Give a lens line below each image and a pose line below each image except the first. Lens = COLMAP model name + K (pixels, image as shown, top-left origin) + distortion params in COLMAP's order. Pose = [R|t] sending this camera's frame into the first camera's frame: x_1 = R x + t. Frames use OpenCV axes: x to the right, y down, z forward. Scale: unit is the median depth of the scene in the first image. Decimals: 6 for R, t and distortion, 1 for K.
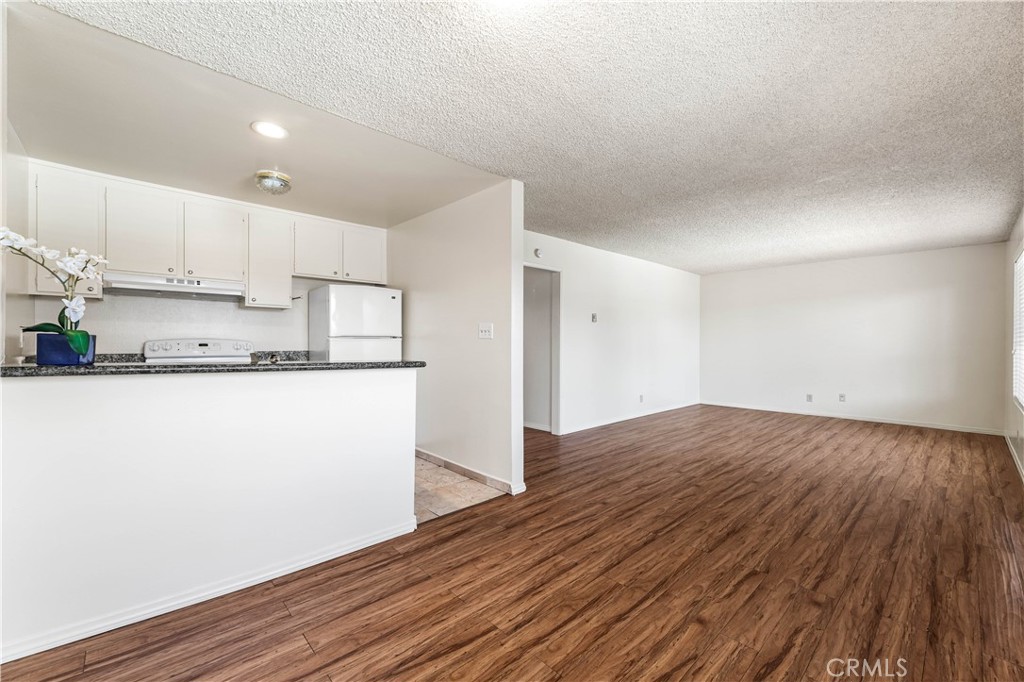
lens RADIAL K [[409.0, 0, 511.3], [0, 409.0, 346.7], [0, 0, 1]] dist [0.001304, -0.001266]
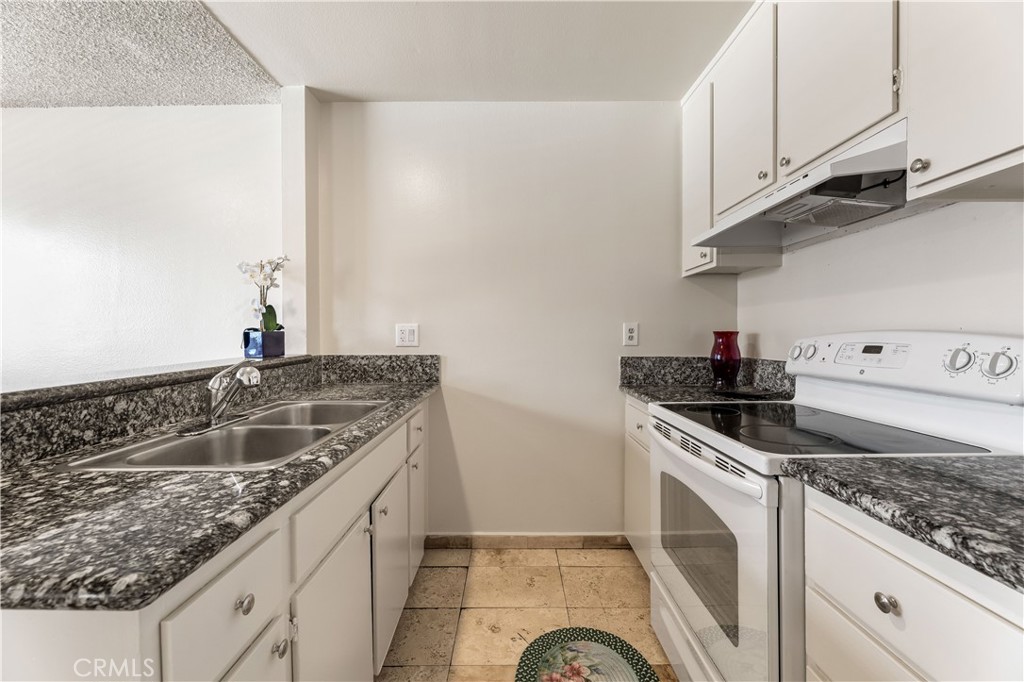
lens RADIAL K [[409.0, 0, 509.5], [0, 409.0, 334.8], [0, 0, 1]] dist [0.001304, -0.001266]
pose [[-0.648750, -0.005555, -0.760981, -0.303865], [-0.014613, 0.999880, 0.005158, -0.013626], [0.760861, 0.014466, -0.648753, 1.026532]]
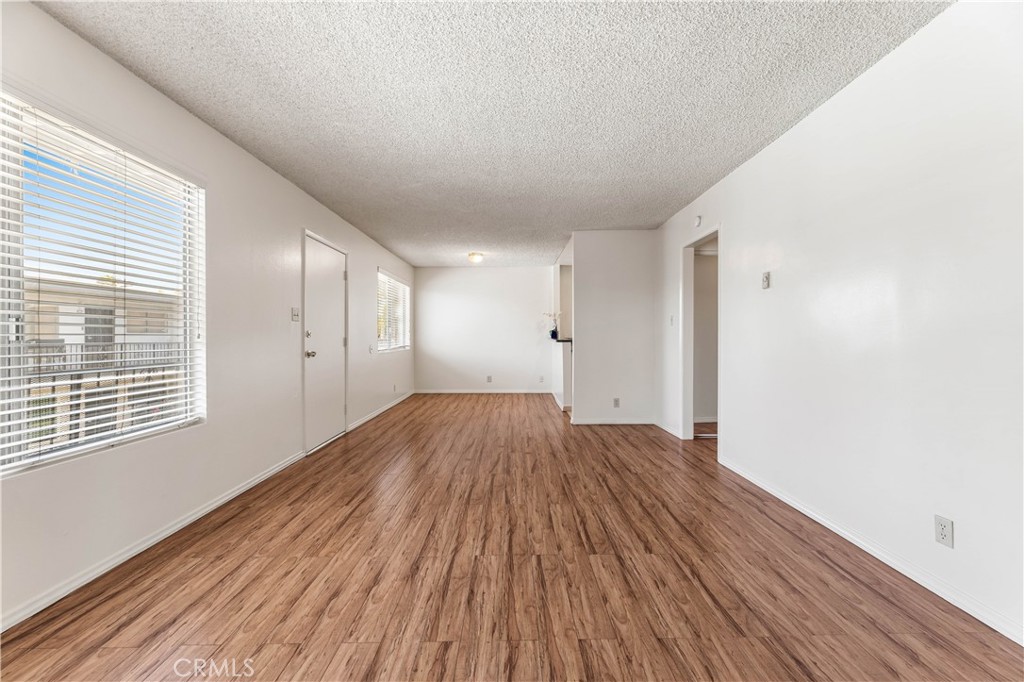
lens RADIAL K [[409.0, 0, 517.7], [0, 409.0, 339.5], [0, 0, 1]] dist [0.001304, -0.001266]
pose [[-0.656842, 0.008392, -0.753981, 1.199407], [-0.008879, 0.999783, 0.018863, -0.005788], [0.753976, 0.019084, -0.656625, 1.635728]]
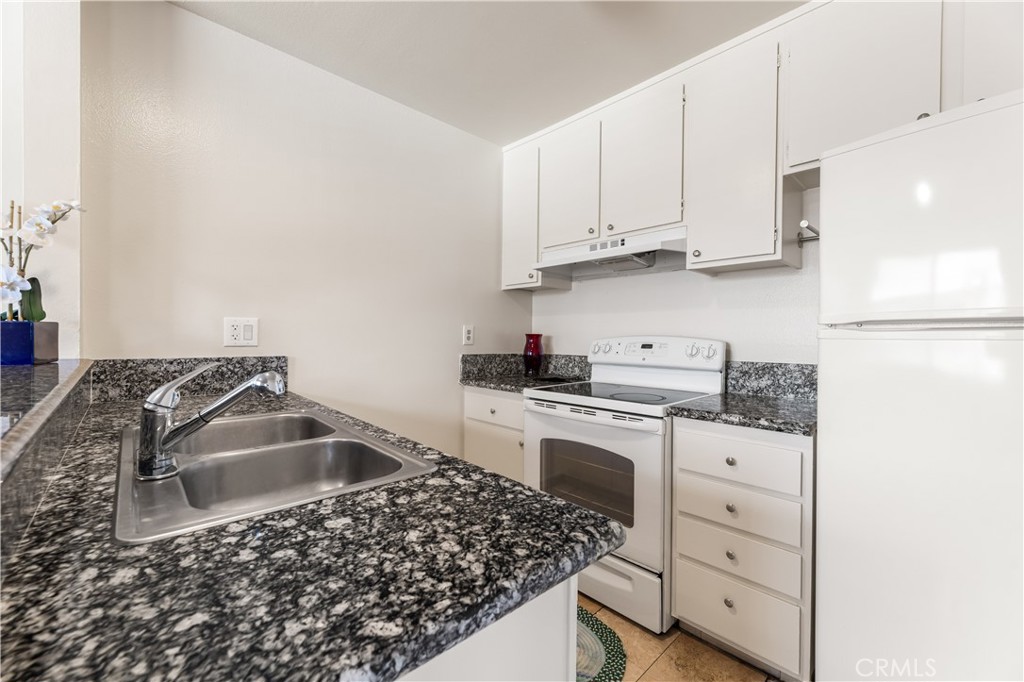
lens RADIAL K [[409.0, 0, 517.7], [0, 409.0, 339.5], [0, 0, 1]] dist [0.001304, -0.001266]
pose [[0.049291, -0.000473, -0.998784, -0.165535], [-0.029636, 0.999559, -0.001936, -0.007054], [0.998345, 0.029695, 0.049255, 0.807905]]
